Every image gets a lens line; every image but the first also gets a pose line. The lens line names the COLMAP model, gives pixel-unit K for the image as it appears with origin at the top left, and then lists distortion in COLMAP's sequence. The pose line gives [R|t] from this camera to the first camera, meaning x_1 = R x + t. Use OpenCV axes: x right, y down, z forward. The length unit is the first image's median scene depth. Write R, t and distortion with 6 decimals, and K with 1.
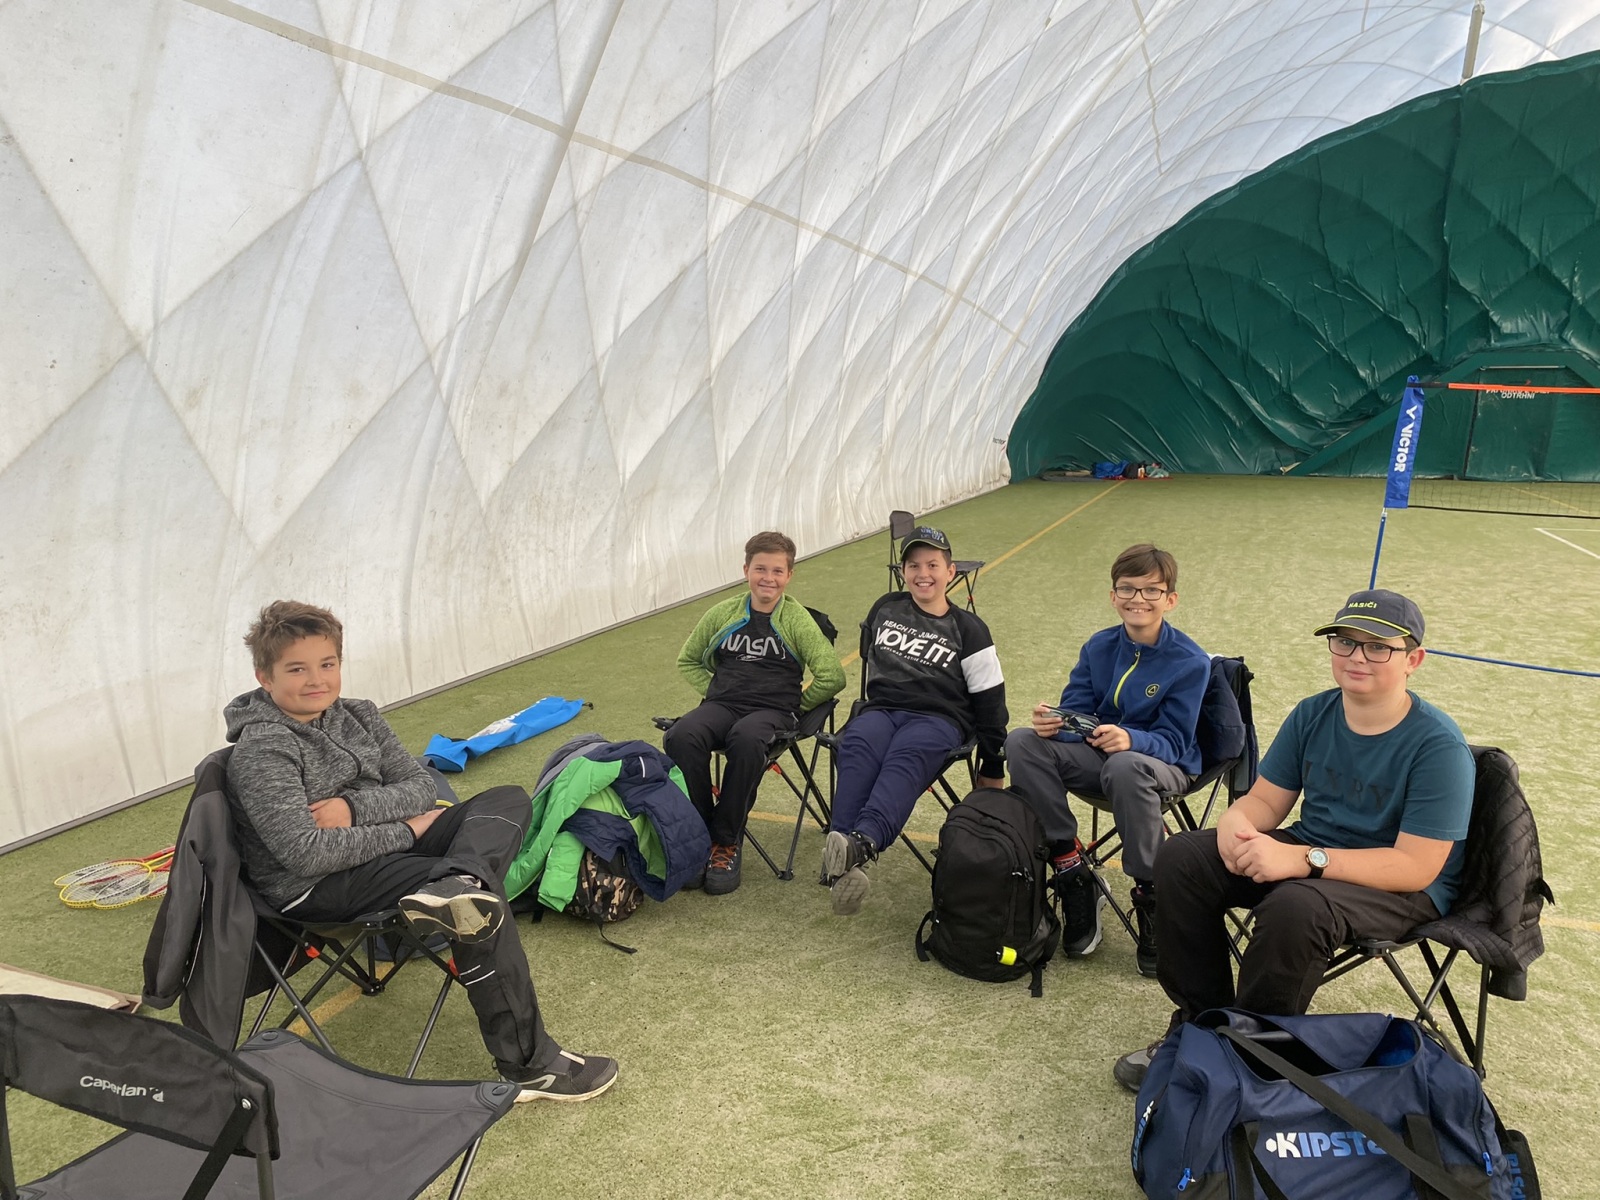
lens RADIAL K [[1290.5, 0, 800.0], [0, 1290.5, 600.0], [0, 0, 1]] dist [-0.032151, -0.006194]
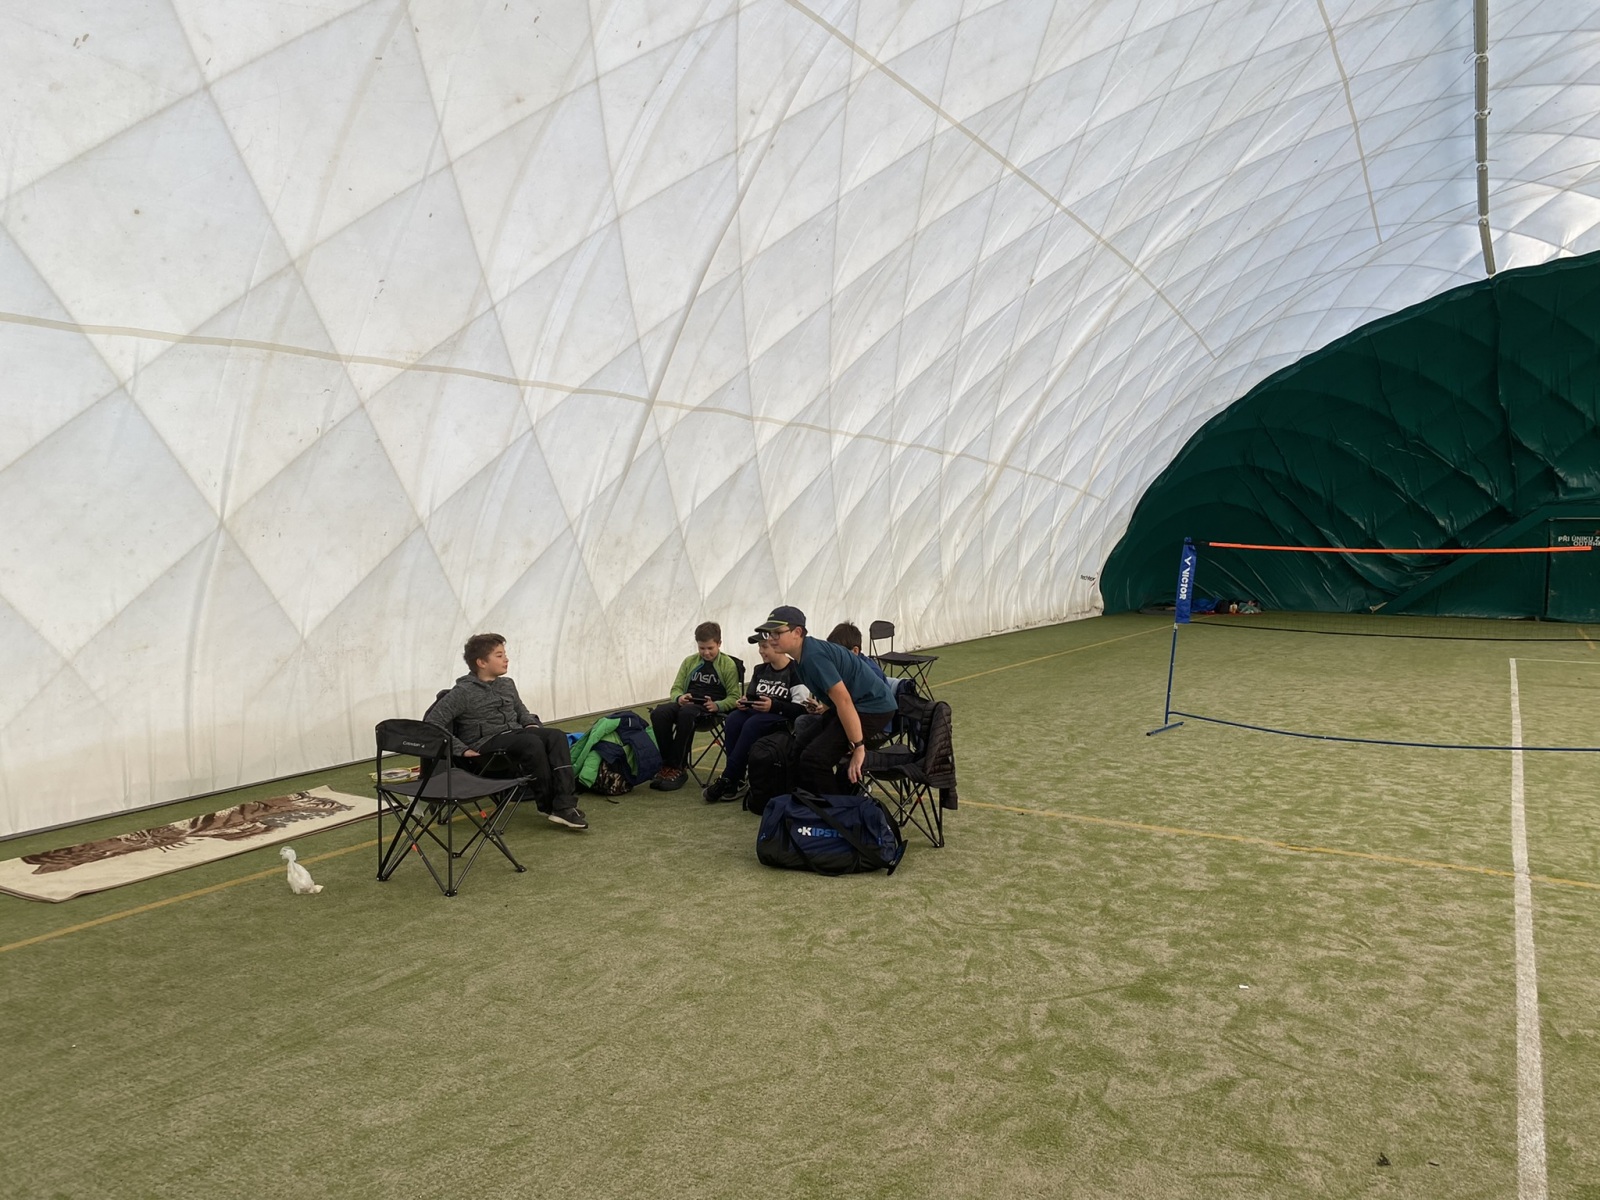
lens RADIAL K [[1290.5, 0, 800.0], [0, 1290.5, 600.0], [0, 0, 1]] dist [-0.032151, -0.006194]
pose [[0.986272, 0.021777, -0.163685, 0.228594], [-0.038166, 0.994488, -0.097653, 0.055350], [0.160656, 0.102560, 0.981668, -0.497055]]
